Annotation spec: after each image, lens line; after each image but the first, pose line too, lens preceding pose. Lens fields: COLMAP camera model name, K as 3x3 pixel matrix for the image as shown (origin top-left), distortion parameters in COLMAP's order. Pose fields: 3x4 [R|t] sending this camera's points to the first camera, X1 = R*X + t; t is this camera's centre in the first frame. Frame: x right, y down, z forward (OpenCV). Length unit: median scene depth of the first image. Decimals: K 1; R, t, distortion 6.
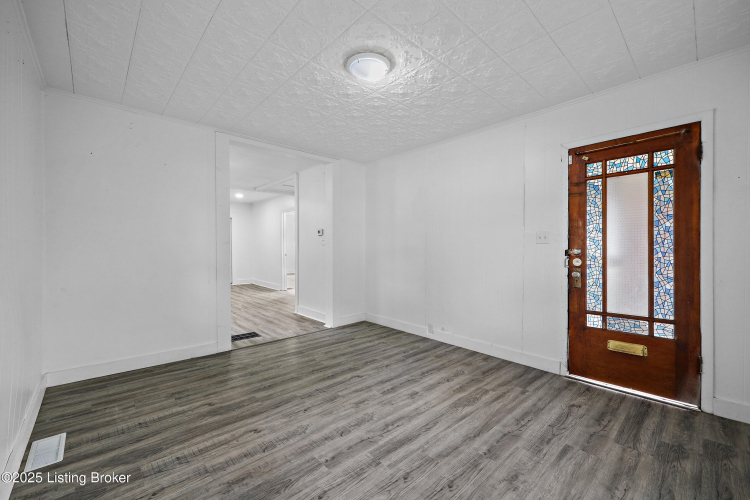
lens RADIAL K [[303.9, 0, 374.6], [0, 303.9, 254.3], [0, 0, 1]] dist [-0.003819, 0.001219]
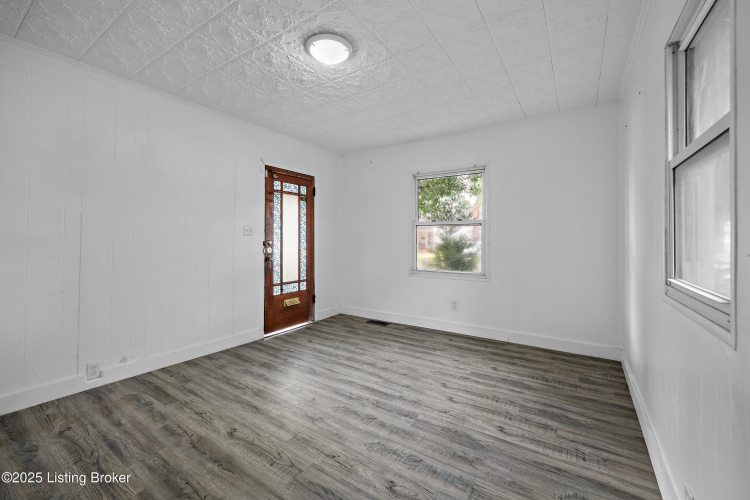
lens RADIAL K [[303.9, 0, 381.1], [0, 303.9, 244.9], [0, 0, 1]] dist [-0.003819, 0.001219]
pose [[-0.244588, -0.011436, 0.969560, -0.895802], [0.017005, 0.999726, 0.016081, -0.012732], [-0.969478, 0.020420, -0.244326, 0.978515]]
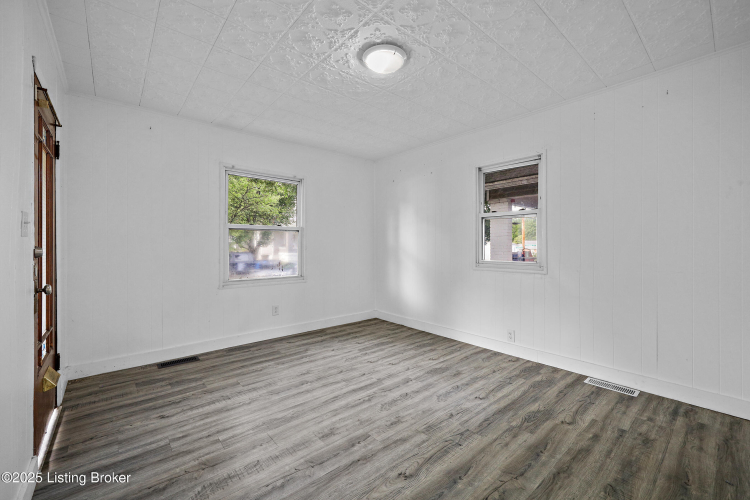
lens RADIAL K [[303.9, 0, 371.0], [0, 303.9, 253.3], [0, 0, 1]] dist [-0.003819, 0.001219]
pose [[-0.998588, 0.004823, 0.052909, -0.024807], [0.007180, 0.998985, 0.044460, -0.035334], [-0.052641, 0.044777, -0.997609, 1.795602]]
